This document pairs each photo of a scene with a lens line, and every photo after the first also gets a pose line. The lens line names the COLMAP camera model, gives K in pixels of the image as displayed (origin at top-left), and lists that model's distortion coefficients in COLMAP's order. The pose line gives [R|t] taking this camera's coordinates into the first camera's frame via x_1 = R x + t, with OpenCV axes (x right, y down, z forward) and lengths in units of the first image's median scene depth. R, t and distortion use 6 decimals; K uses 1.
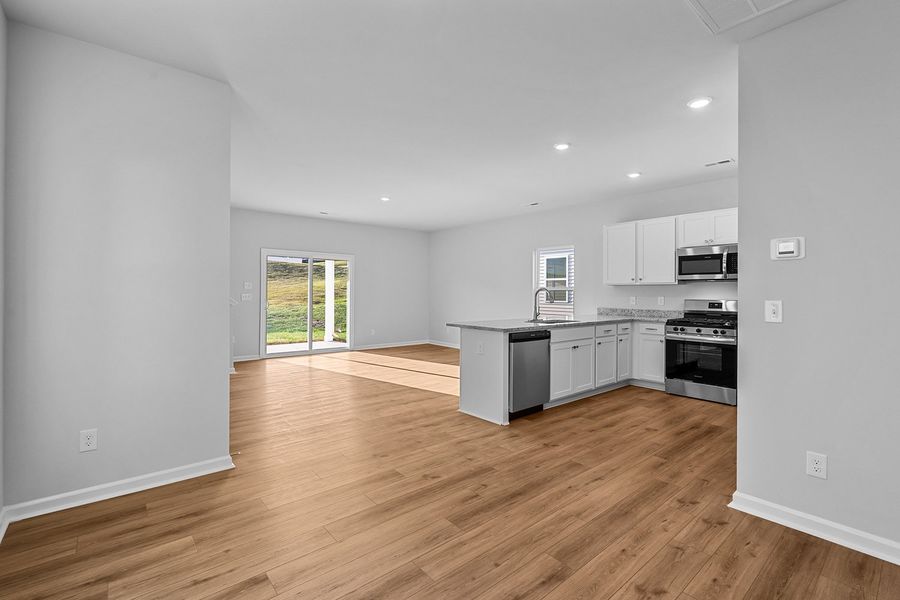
lens RADIAL K [[404.9, 0, 452.9], [0, 404.9, 294.0], [0, 0, 1]] dist [-0.005854, -0.000287]
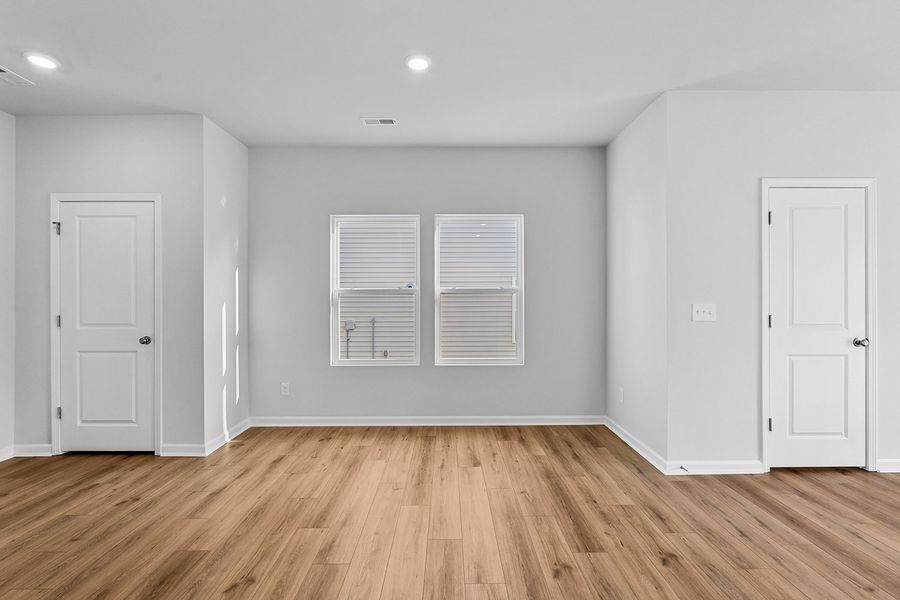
lens RADIAL K [[404.9, 0, 450.9], [0, 404.9, 296.7], [0, 0, 1]] dist [-0.005854, -0.000287]
pose [[-0.642643, -0.001784, -0.766164, 0.592308], [-0.004529, 0.999989, 0.001471, -0.007041], [0.766152, 0.004415, -0.642644, 1.311629]]
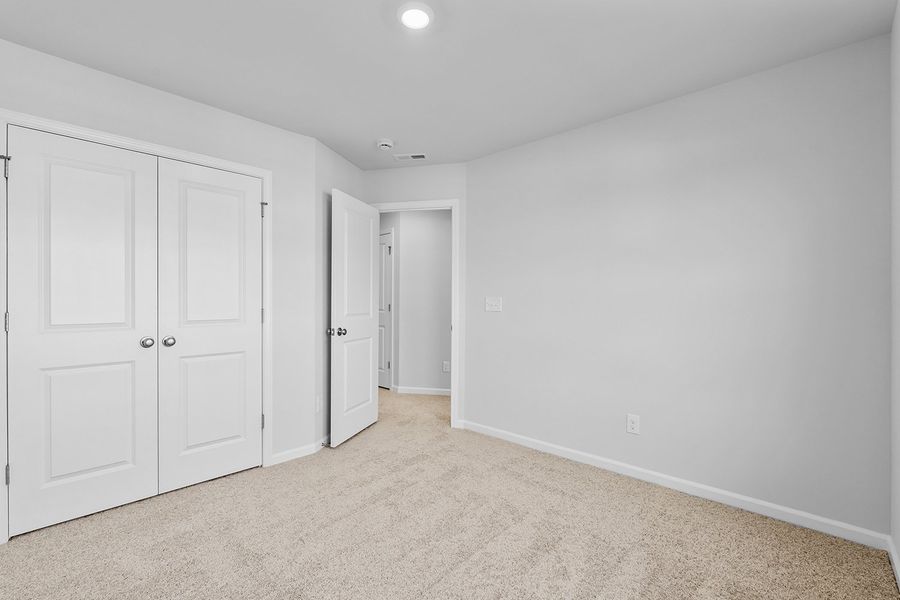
lens RADIAL K [[404.9, 0, 452.7], [0, 404.9, 304.0], [0, 0, 1]] dist [-0.005854, -0.000287]
pose [[0.113008, 0.009587, -0.993548, 0.007308], [-0.005368, 0.999945, 0.009038, 0.012817], [0.993580, 0.004312, 0.113053, 2.008025]]
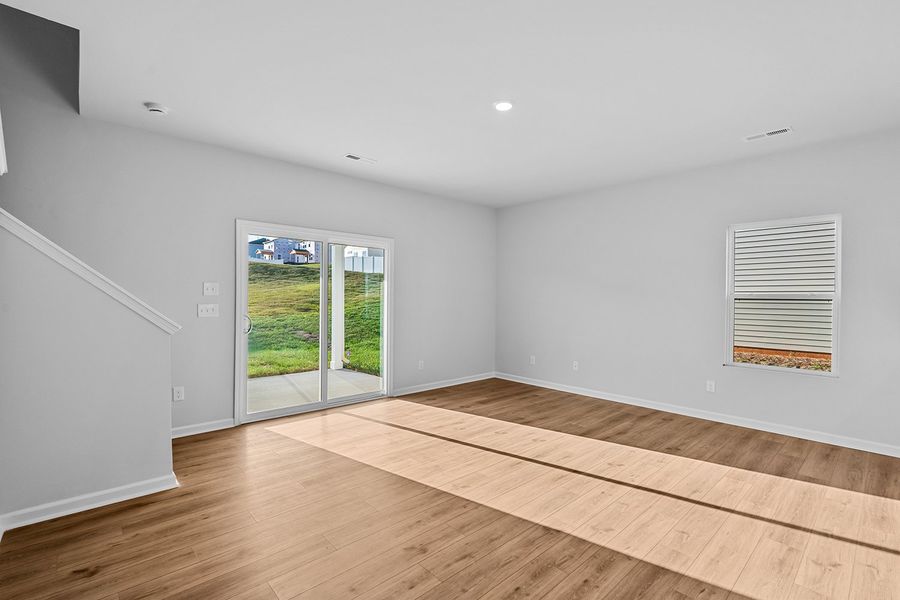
lens RADIAL K [[404.9, 0, 447.4], [0, 404.9, 300.4], [0, 0, 1]] dist [-0.005854, -0.000287]
pose [[0.999424, 0.001863, 0.033877, -0.586682], [-0.002034, 0.999985, 0.005024, -0.025815], [-0.033867, -0.005090, 0.999413, 1.249971]]
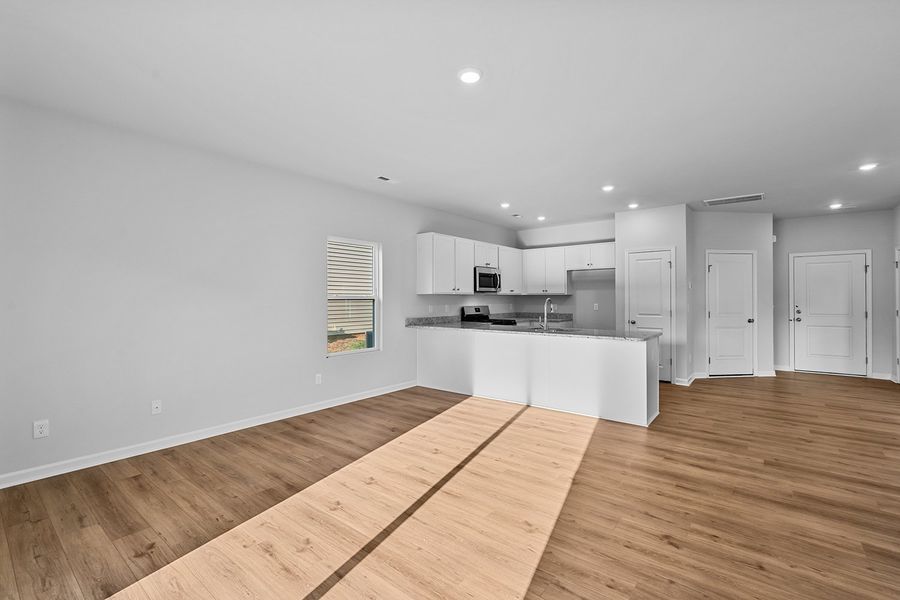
lens RADIAL K [[404.9, 0, 445.9], [0, 404.9, 292.6], [0, 0, 1]] dist [-0.005854, -0.000287]
pose [[-0.189791, 0.010119, 0.981772, -1.324081], [0.004562, 0.999945, -0.009425, -0.035760], [-0.981814, 0.002690, -0.189827, 2.605468]]
